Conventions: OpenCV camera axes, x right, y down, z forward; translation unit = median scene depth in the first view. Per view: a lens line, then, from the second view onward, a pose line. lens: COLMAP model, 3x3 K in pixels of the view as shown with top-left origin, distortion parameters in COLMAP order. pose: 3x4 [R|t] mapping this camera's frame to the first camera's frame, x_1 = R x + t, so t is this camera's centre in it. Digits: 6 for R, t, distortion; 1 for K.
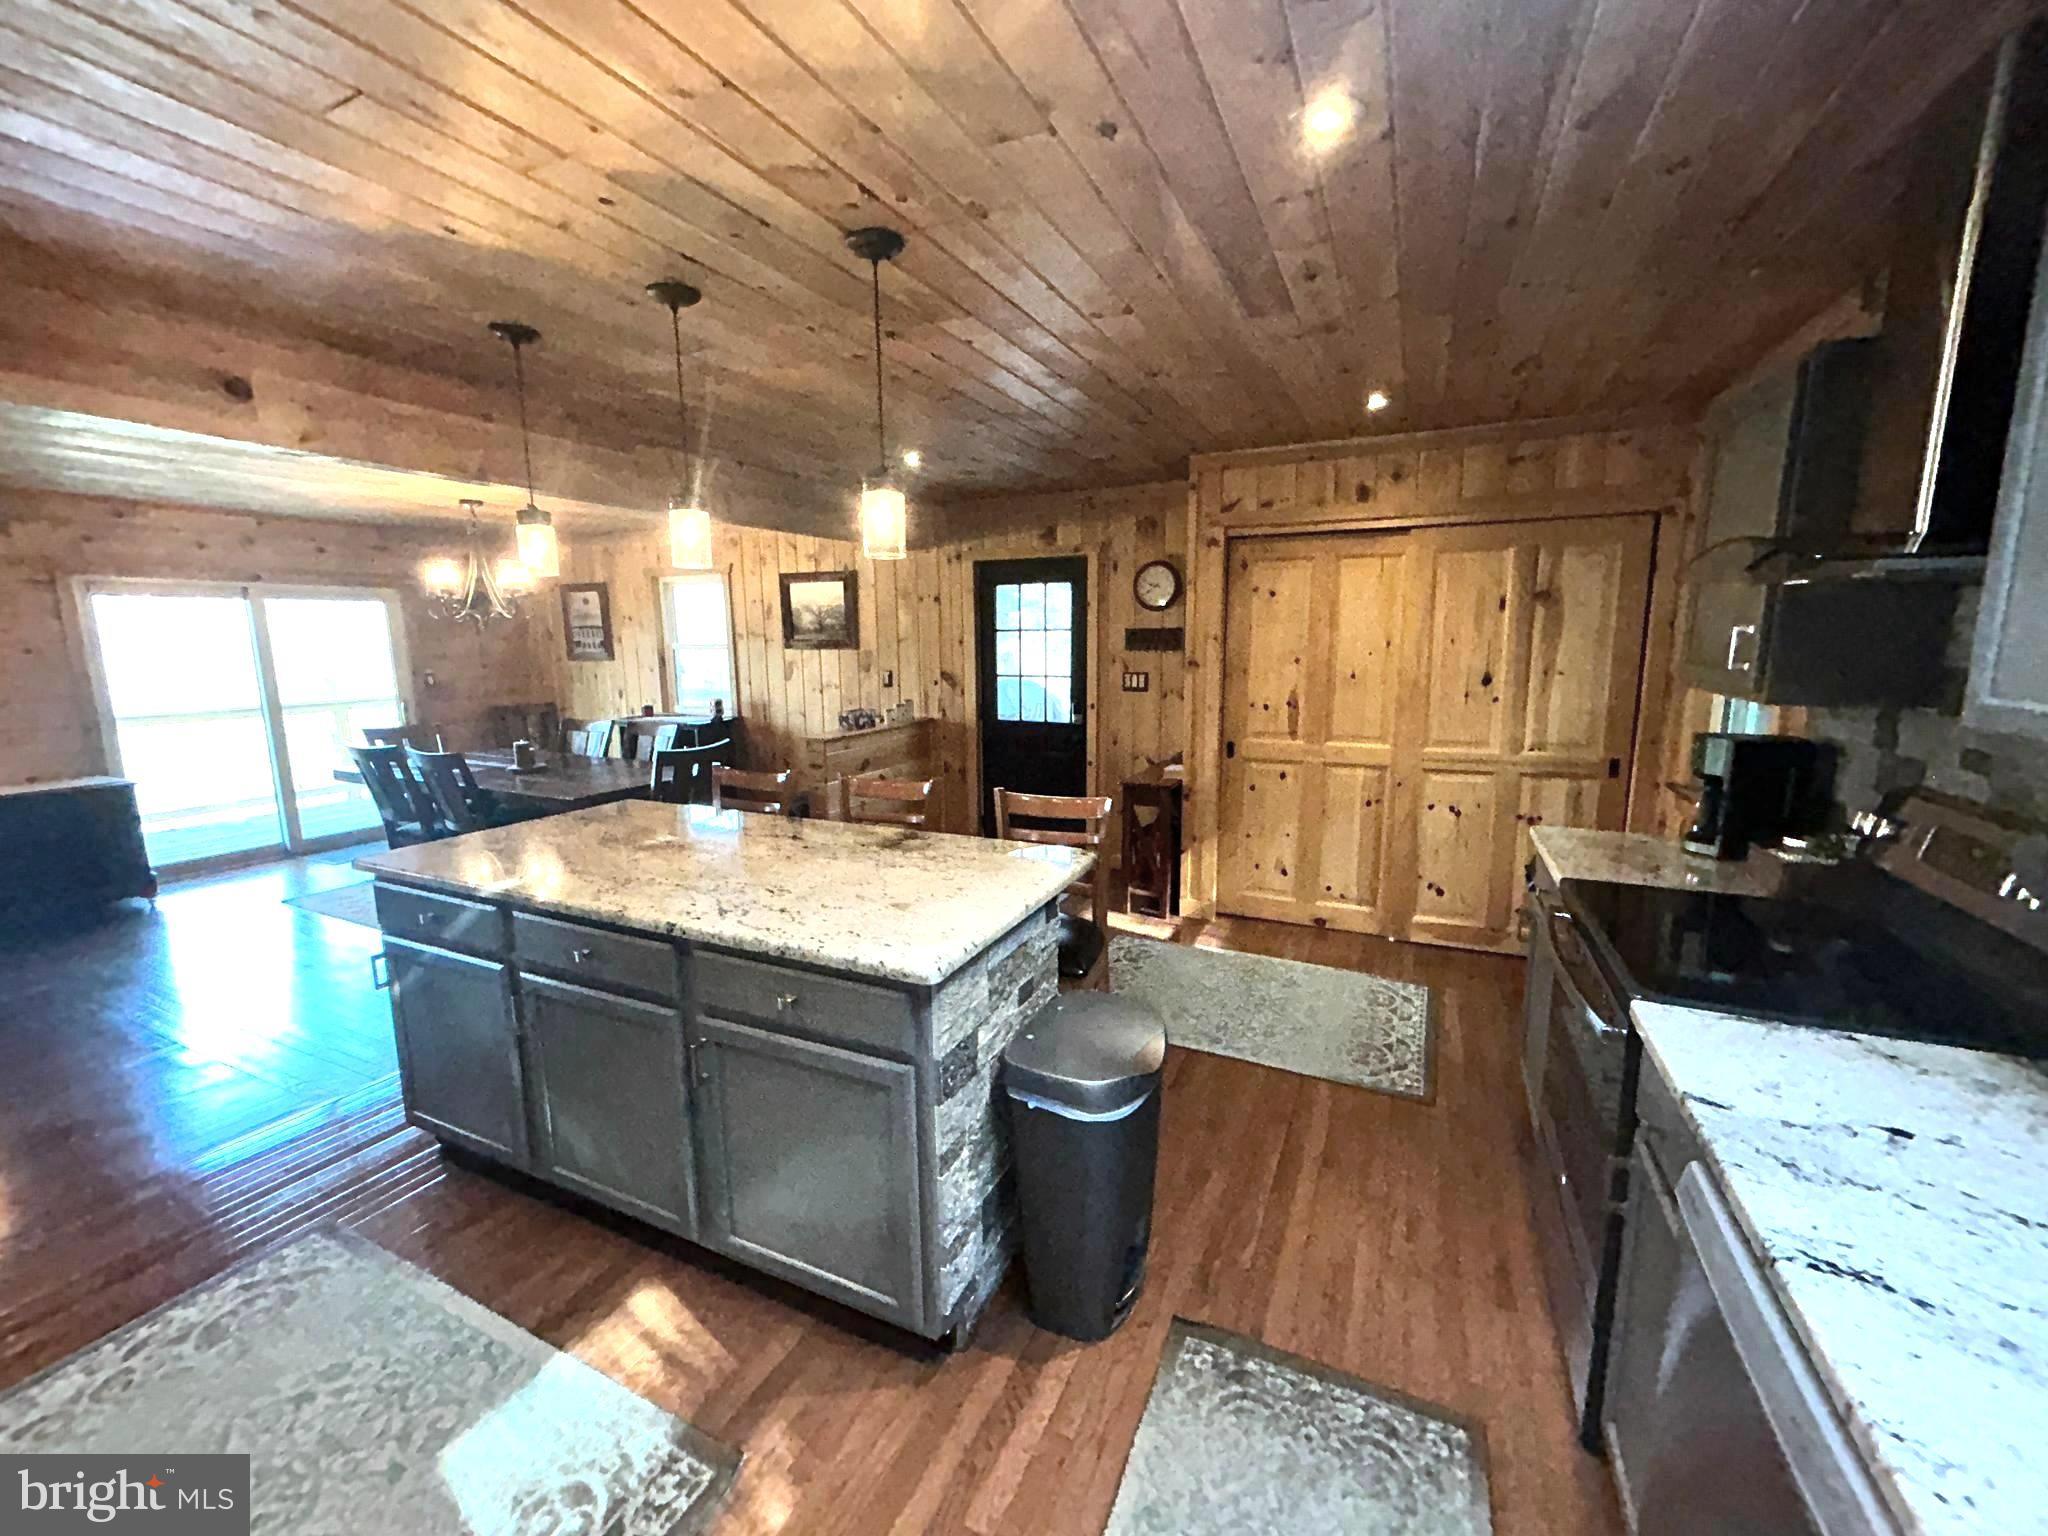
lens RADIAL K [[821.5, 0, 1027.6], [0, 821.5, 771.0], [0, 0, 1]] dist [-0.002401, 0.001478]
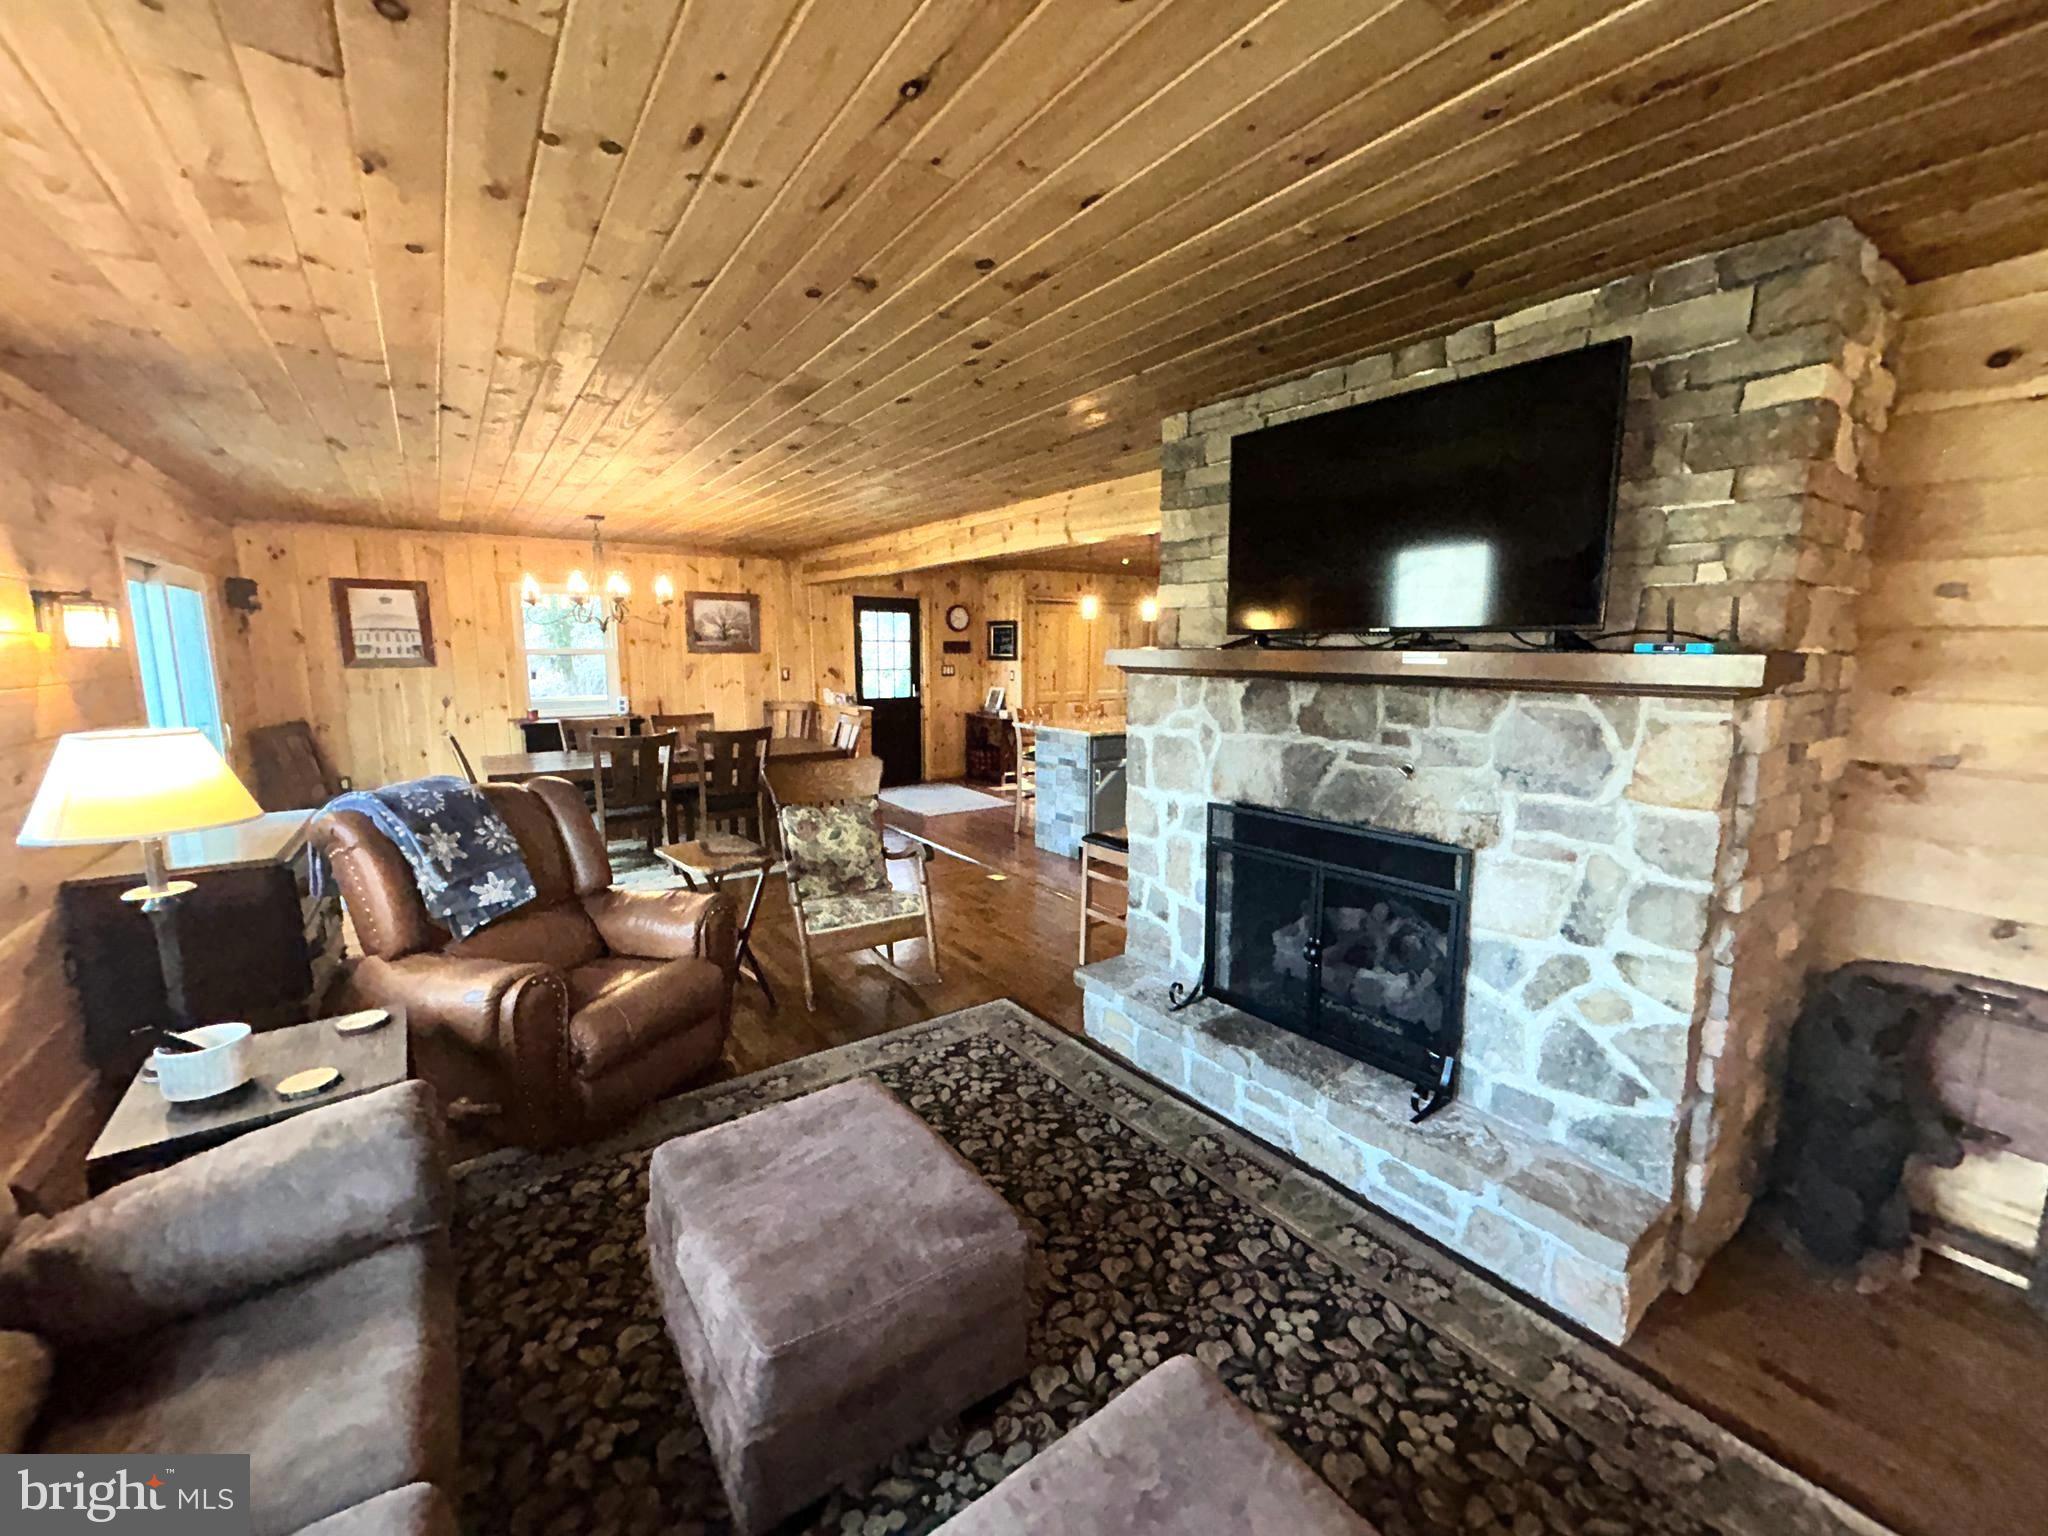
lens RADIAL K [[821.5, 0, 1026.4], [0, 821.5, 763.2], [0, 0, 1]] dist [-0.002401, 0.001478]
pose [[0.492425, -0.112795, 0.863015, -1.279302], [0.137555, 0.989191, 0.050799, 0.021553], [-0.859416, 0.093698, 0.502618, -0.023024]]
